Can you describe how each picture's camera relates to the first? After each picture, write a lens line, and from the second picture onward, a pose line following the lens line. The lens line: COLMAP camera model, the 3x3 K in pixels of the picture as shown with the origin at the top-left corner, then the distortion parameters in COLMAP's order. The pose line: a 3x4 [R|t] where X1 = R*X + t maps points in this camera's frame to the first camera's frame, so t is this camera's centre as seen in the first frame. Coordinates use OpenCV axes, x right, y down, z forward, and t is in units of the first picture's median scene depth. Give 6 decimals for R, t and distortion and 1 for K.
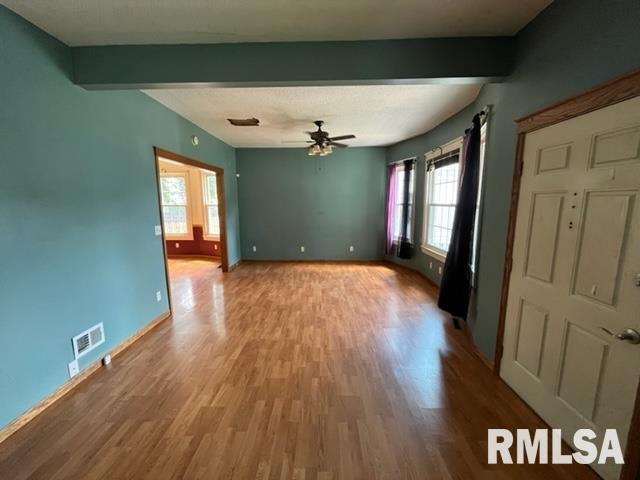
lens RADIAL K [[259.8, 0, 320.5], [0, 259.8, 240.3], [0, 0, 1]] dist [0.000216, -0.000344]
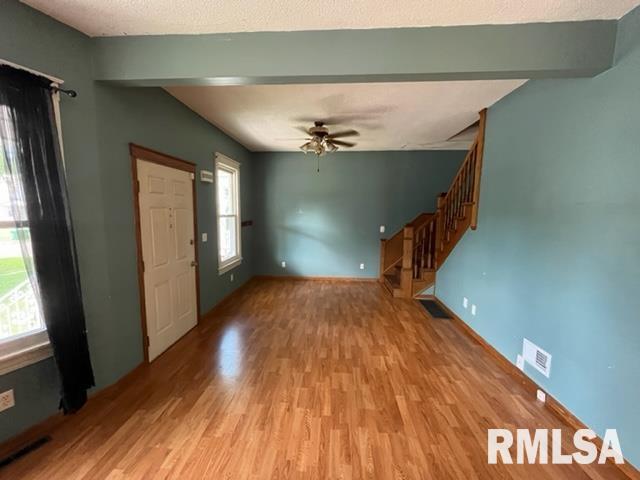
lens RADIAL K [[259.8, 0, 319.4], [0, 259.8, 244.8], [0, 0, 1]] dist [0.000216, -0.000344]
pose [[-0.998522, -0.013349, 0.052679, -0.112825], [0.001747, 0.960977, 0.276624, -0.281320], [-0.054316, 0.276307, -0.959533, 1.776281]]
